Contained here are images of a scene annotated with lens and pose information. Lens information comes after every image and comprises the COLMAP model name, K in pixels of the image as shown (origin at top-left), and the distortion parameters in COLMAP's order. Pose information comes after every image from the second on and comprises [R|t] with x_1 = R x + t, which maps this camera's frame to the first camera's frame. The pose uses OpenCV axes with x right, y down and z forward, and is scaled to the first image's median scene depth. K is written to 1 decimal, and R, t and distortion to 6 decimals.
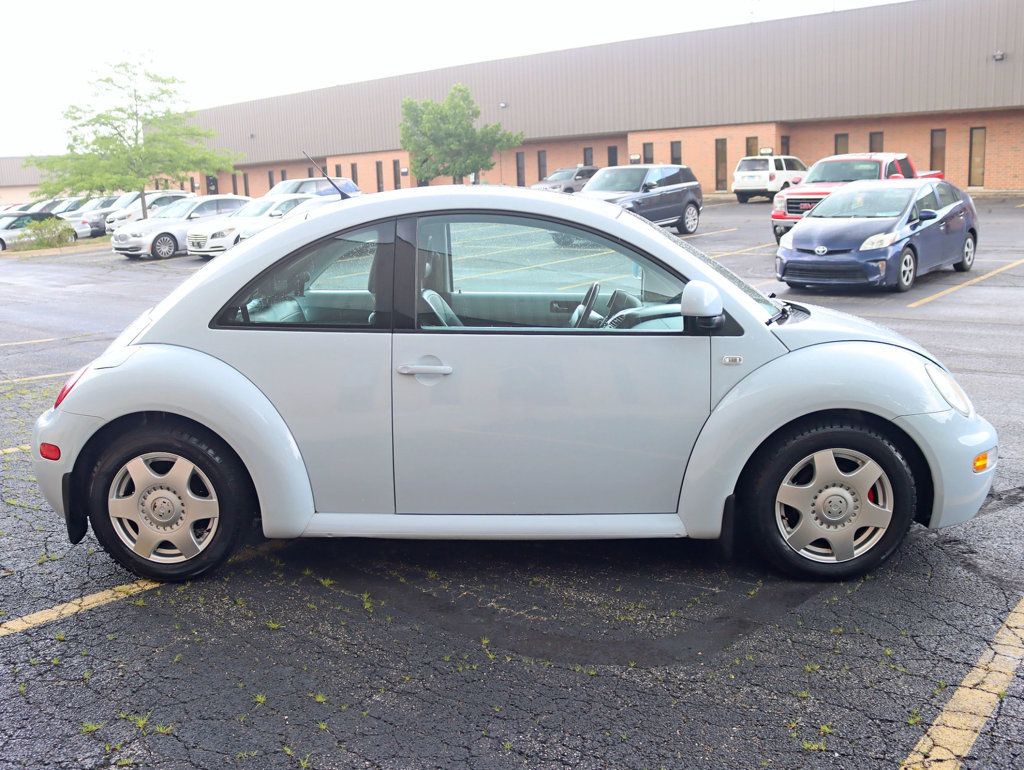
lens RADIAL K [[885.8, 0, 512.8], [0, 885.8, 390.5], [0, 0, 1]] dist [-0.094016, 0.023818]
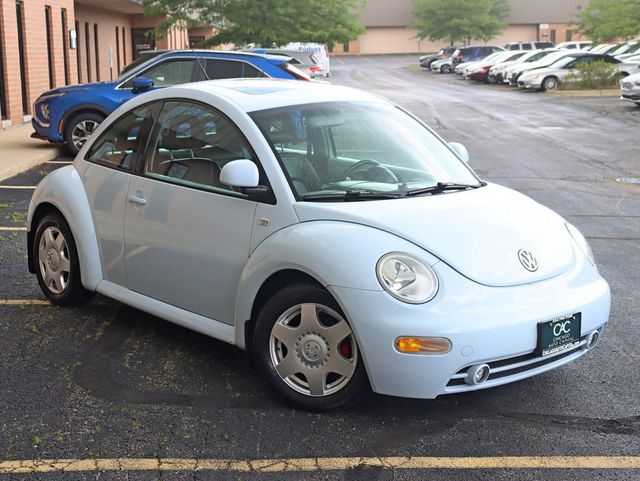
lens RADIAL K [[884.7, 0, 320.2], [0, 884.7, 239.8], [0, 0, 1]] dist [-0.027786, 0.000000]
pose [[0.714874, 0.158520, -0.681048, 1.210450], [-0.159683, 0.985238, 0.061708, -0.101881], [0.680777, 0.064638, 0.729634, 0.078411]]
